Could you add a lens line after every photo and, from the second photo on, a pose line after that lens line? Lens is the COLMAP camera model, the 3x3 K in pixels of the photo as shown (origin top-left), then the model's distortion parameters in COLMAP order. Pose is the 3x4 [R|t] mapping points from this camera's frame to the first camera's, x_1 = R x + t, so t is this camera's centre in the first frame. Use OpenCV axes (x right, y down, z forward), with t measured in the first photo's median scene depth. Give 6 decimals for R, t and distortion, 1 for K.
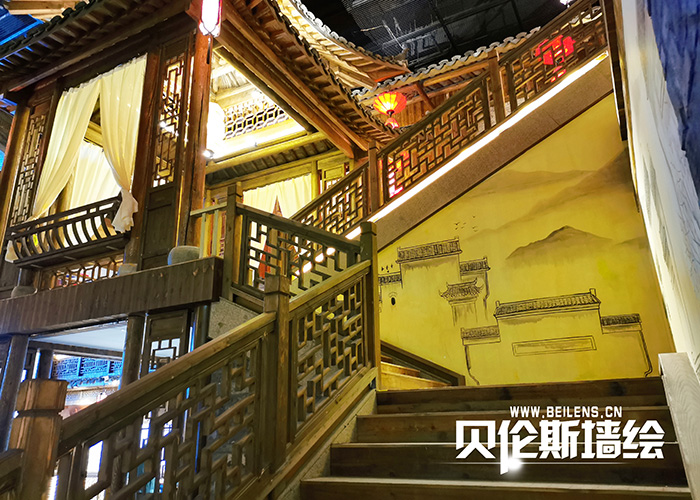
lens RADIAL K [[542.9, 0, 350.9], [0, 542.9, 246.9], [0, 0, 1]] dist [0.033737, -0.002339]
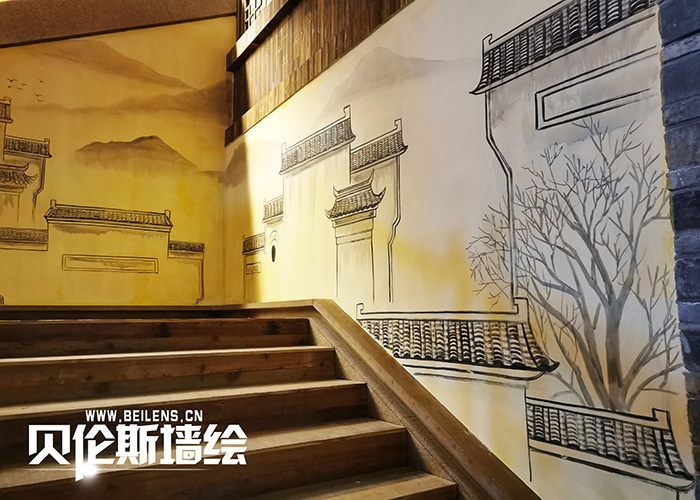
lens RADIAL K [[542.9, 0, 349.6], [0, 542.9, 255.1], [0, 0, 1]] dist [0.033737, -0.002339]
pose [[0.478129, 0.116316, 0.870553, -0.211148], [-0.283185, 0.958673, 0.027443, 0.034362], [-0.831383, -0.259649, 0.491308, 0.244388]]
